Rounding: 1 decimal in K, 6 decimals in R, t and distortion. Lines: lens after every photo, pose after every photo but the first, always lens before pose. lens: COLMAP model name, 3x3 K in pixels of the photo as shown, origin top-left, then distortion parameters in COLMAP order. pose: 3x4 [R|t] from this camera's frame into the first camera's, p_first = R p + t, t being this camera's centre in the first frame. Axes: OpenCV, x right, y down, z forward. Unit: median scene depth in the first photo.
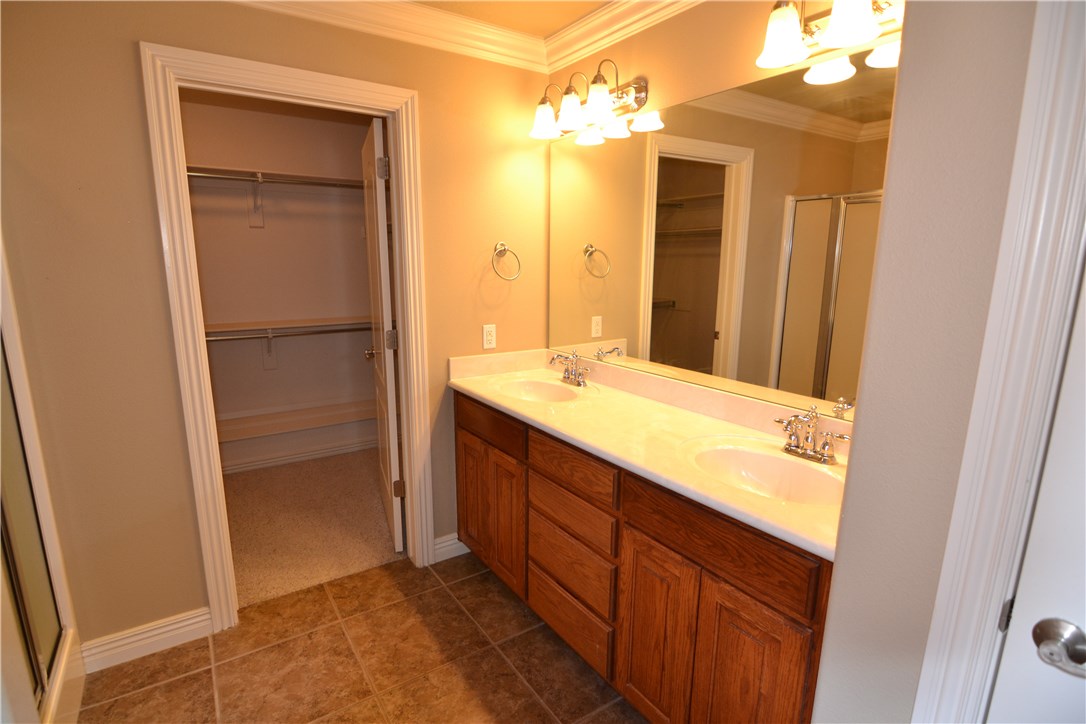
lens RADIAL K [[536.3, 0, 533.4], [0, 536.3, 367.1], [0, 0, 1]] dist [0.001504, -0.014565]
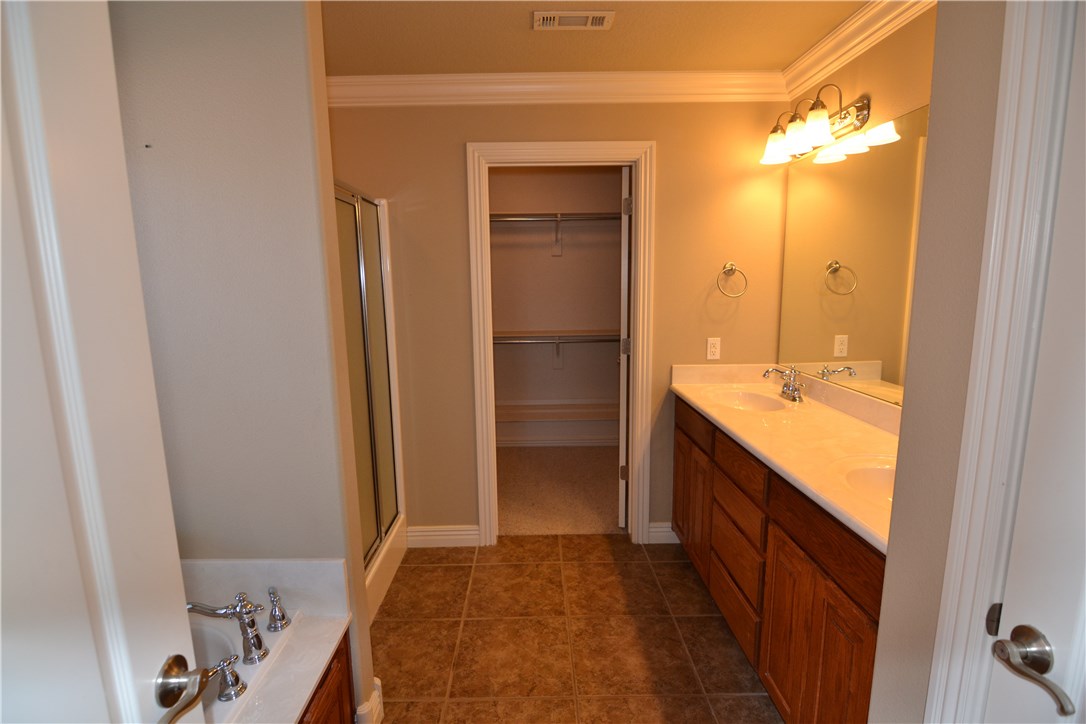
lens RADIAL K [[536.3, 0, 533.4], [0, 536.3, 367.1], [0, 0, 1]] dist [0.001504, -0.014565]
pose [[0.837401, 0.071476, -0.541895, 0.252905], [-0.090132, 0.995898, -0.007925, 0.027485], [0.539106, 0.055478, 0.840409, -0.139987]]
